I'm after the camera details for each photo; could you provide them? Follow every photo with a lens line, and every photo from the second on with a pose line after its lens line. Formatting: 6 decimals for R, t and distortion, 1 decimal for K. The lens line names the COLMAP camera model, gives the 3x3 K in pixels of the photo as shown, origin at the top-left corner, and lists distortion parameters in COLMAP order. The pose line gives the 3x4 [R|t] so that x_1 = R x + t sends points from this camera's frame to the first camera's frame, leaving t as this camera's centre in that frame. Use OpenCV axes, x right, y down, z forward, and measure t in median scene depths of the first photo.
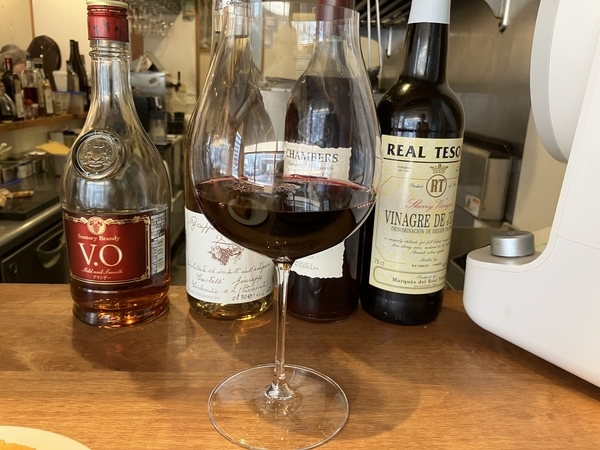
lens RADIAL K [[507.7, 0, 290.6], [0, 507.7, 228.2], [0, 0, 1]] dist [0.033695, -0.050192]
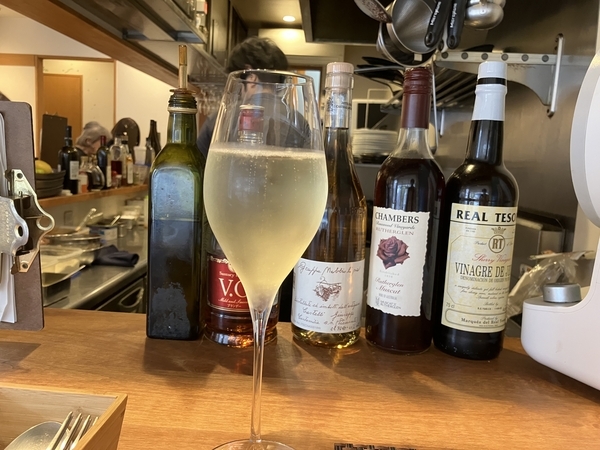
lens RADIAL K [[507.7, 0, 290.6], [0, 507.7, 228.2], [0, 0, 1]] dist [0.033695, -0.050192]
pose [[0.995500, 0.022994, -0.091925, -0.102159], [-0.035581, 0.989832, -0.137721, 0.067594], [0.087823, 0.140372, 0.986196, -0.281063]]
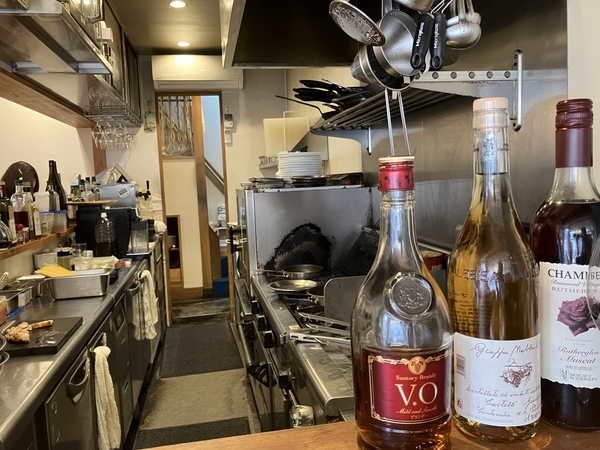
lens RADIAL K [[507.7, 0, 290.6], [0, 507.7, 228.2], [0, 0, 1]] dist [0.033695, -0.050192]
pose [[0.987269, -0.095254, 0.127386, -0.662746], [0.115873, 0.979340, -0.165729, -0.121445], [-0.108968, 0.178380, 0.977909, -0.024502]]
